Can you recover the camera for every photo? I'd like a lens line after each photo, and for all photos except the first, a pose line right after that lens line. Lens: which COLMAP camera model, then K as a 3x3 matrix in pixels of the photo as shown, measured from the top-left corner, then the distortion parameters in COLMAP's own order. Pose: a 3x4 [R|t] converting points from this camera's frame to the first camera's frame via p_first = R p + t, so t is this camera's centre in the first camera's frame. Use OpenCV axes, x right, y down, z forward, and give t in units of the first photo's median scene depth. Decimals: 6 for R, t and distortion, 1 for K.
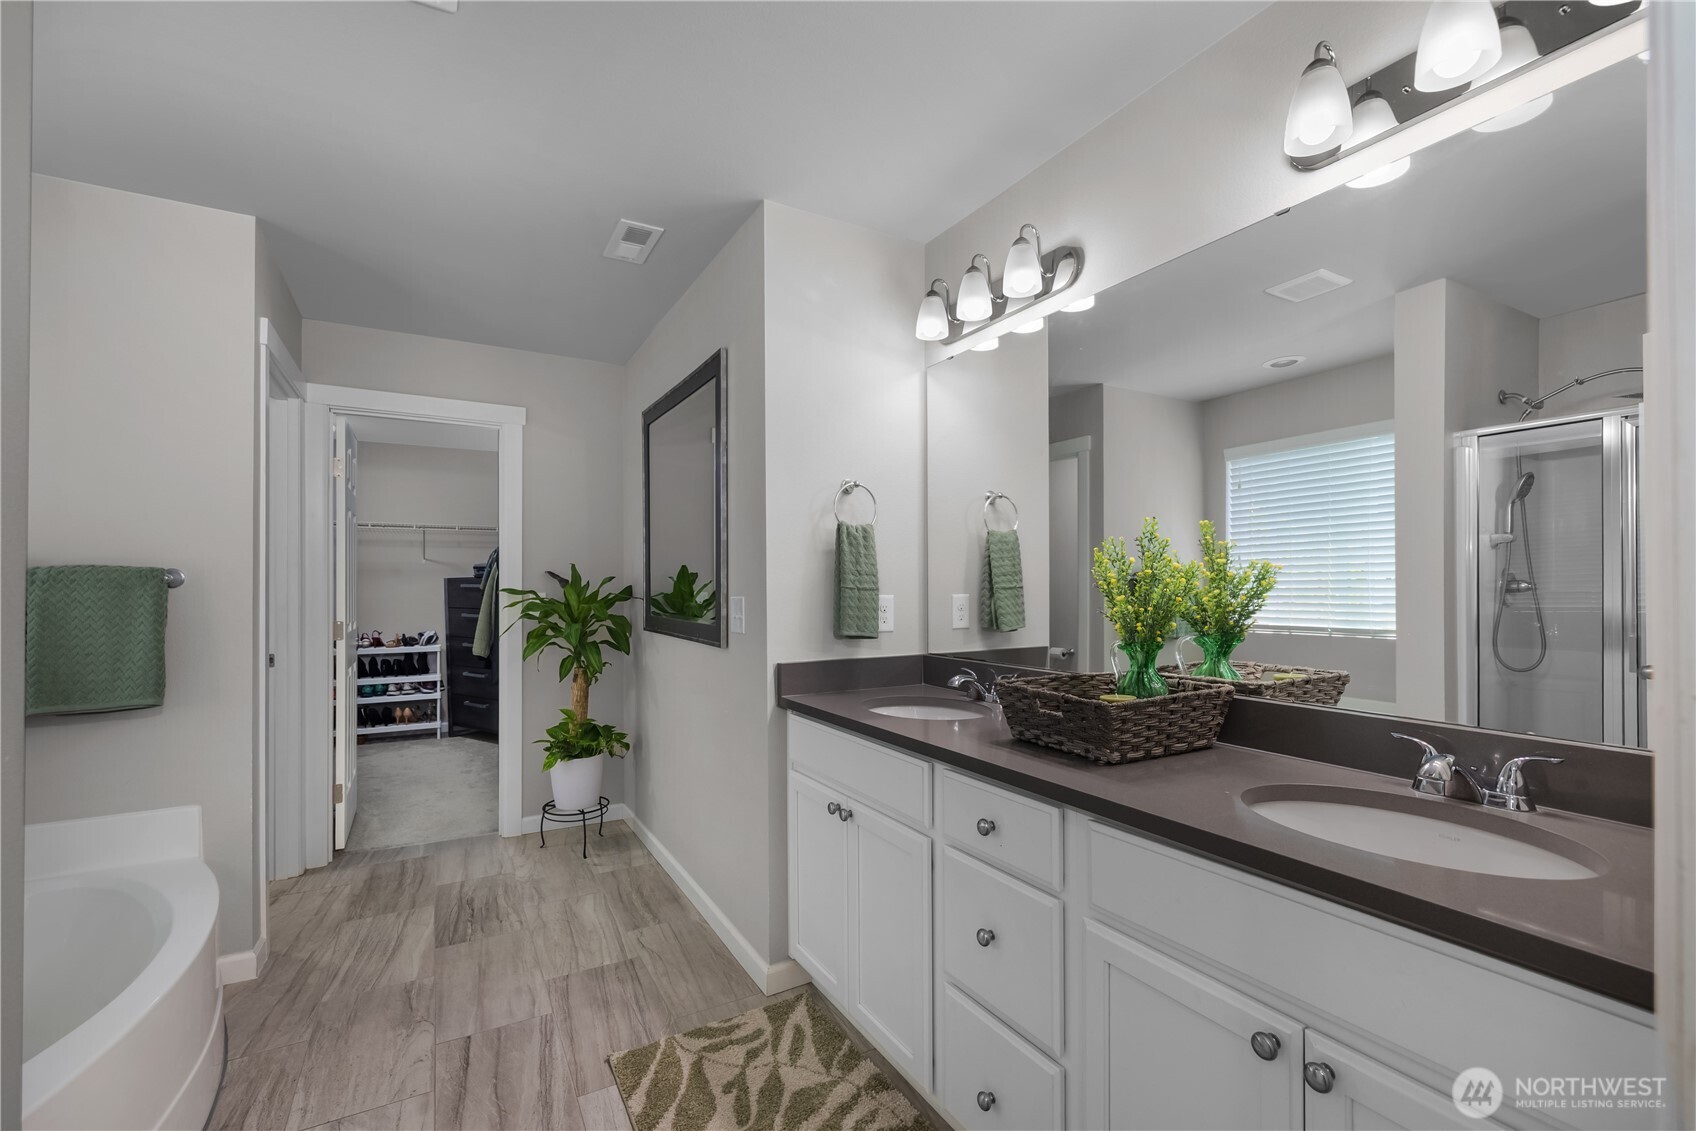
lens RADIAL K [[702.1, 0, 841.1], [0, 702.1, 585.4], [0, 0, 1]] dist [0.000480, 0.000000]
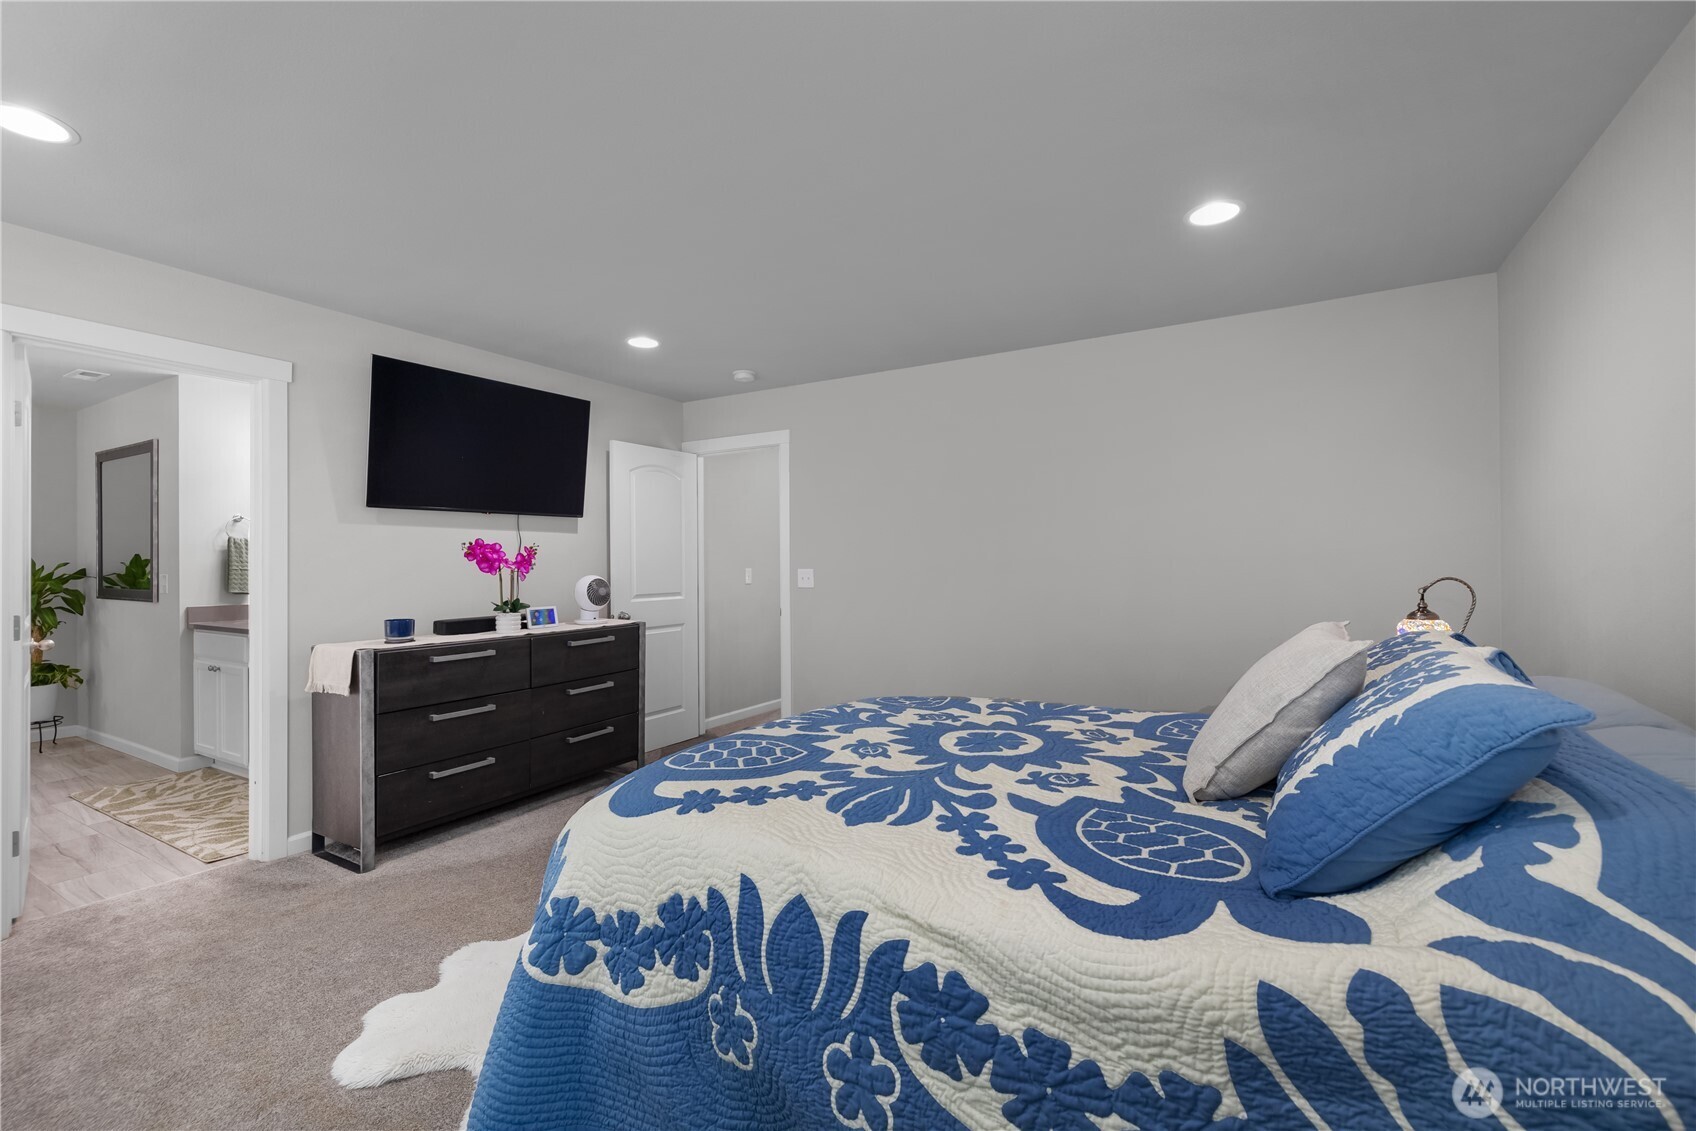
lens RADIAL K [[730.5, 0, 838.1], [0, 730.5, 568.0], [0, 0, 1]] dist [0.004879, 0.000268]
pose [[0.872794, 0.002009, 0.488084, 0.331933], [-0.000149, 0.999993, -0.003851, 0.004995], [-0.488088, 0.003288, 0.872788, -1.130232]]
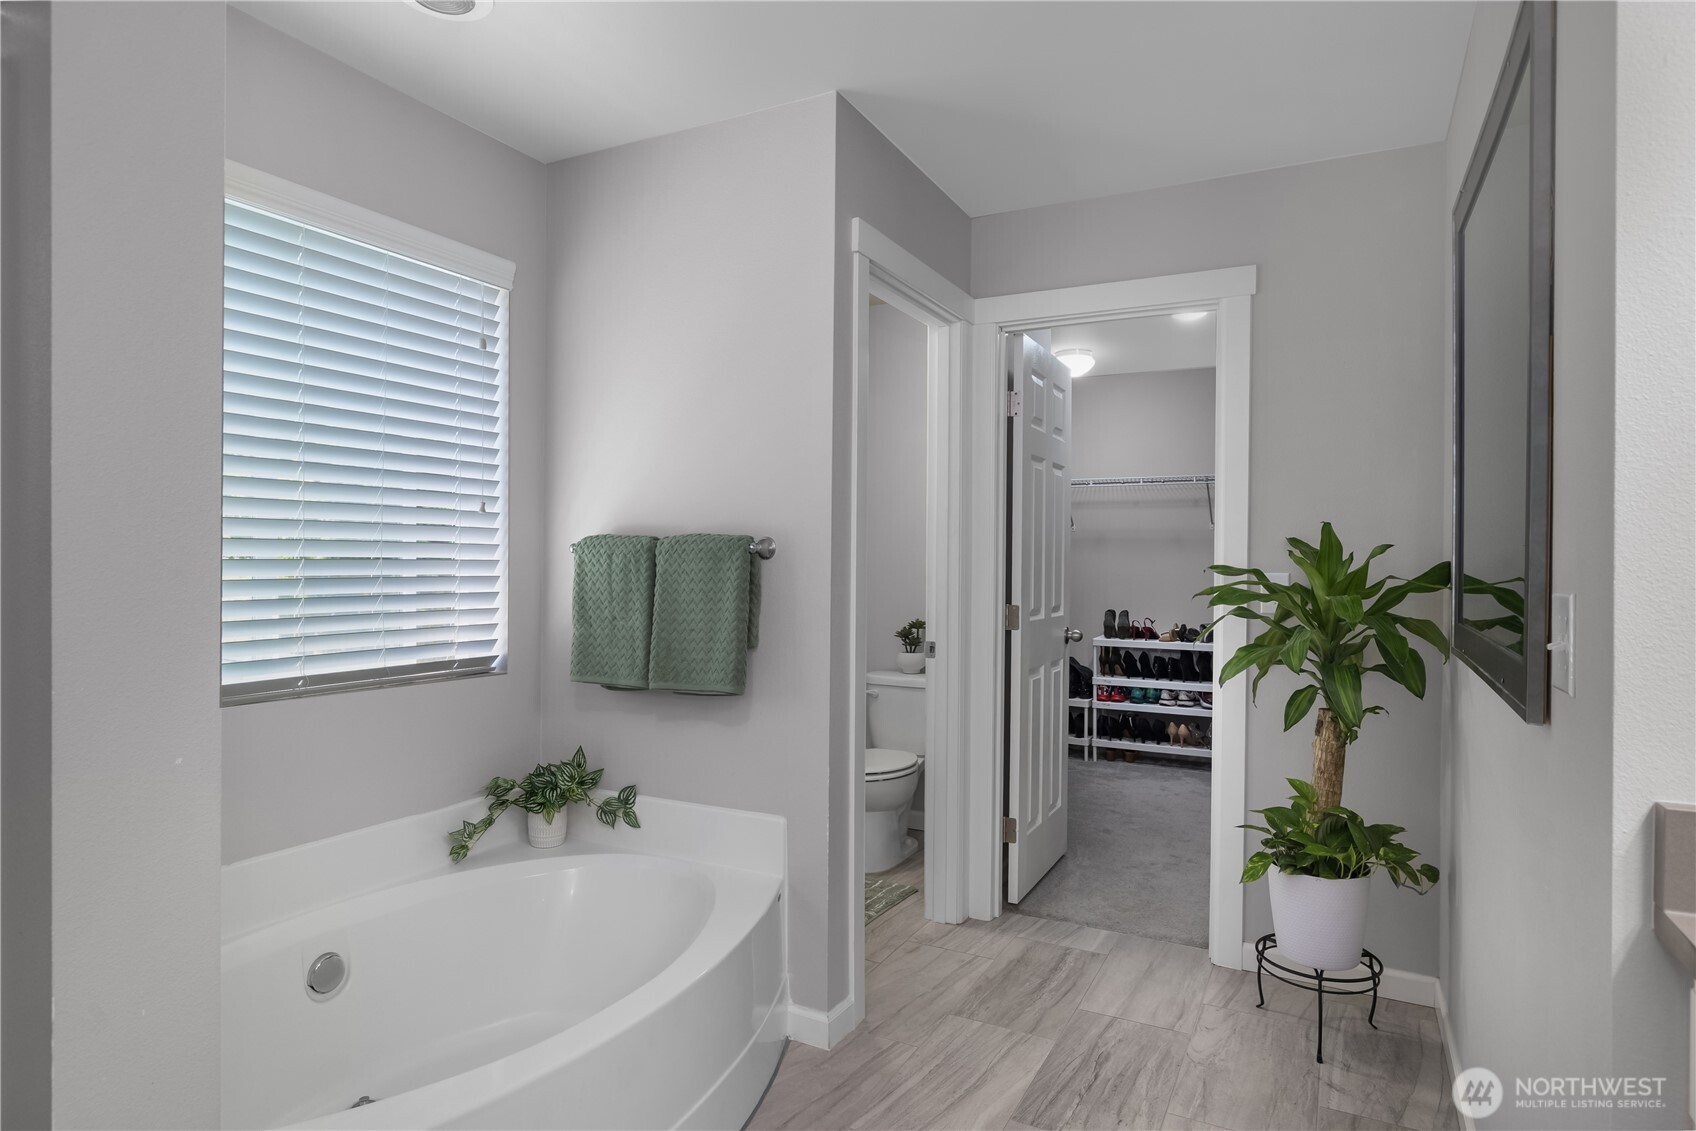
lens RADIAL K [[940.7, 0, 848.0], [0, 940.7, 565.5], [0, 0, 1]] dist [-0.000727, -0.000001]
pose [[0.537380, 0.011833, -0.843257, 0.047239], [-0.007522, 0.999929, 0.009239, -0.000124], [0.843307, 0.001378, 0.537431, 0.292012]]
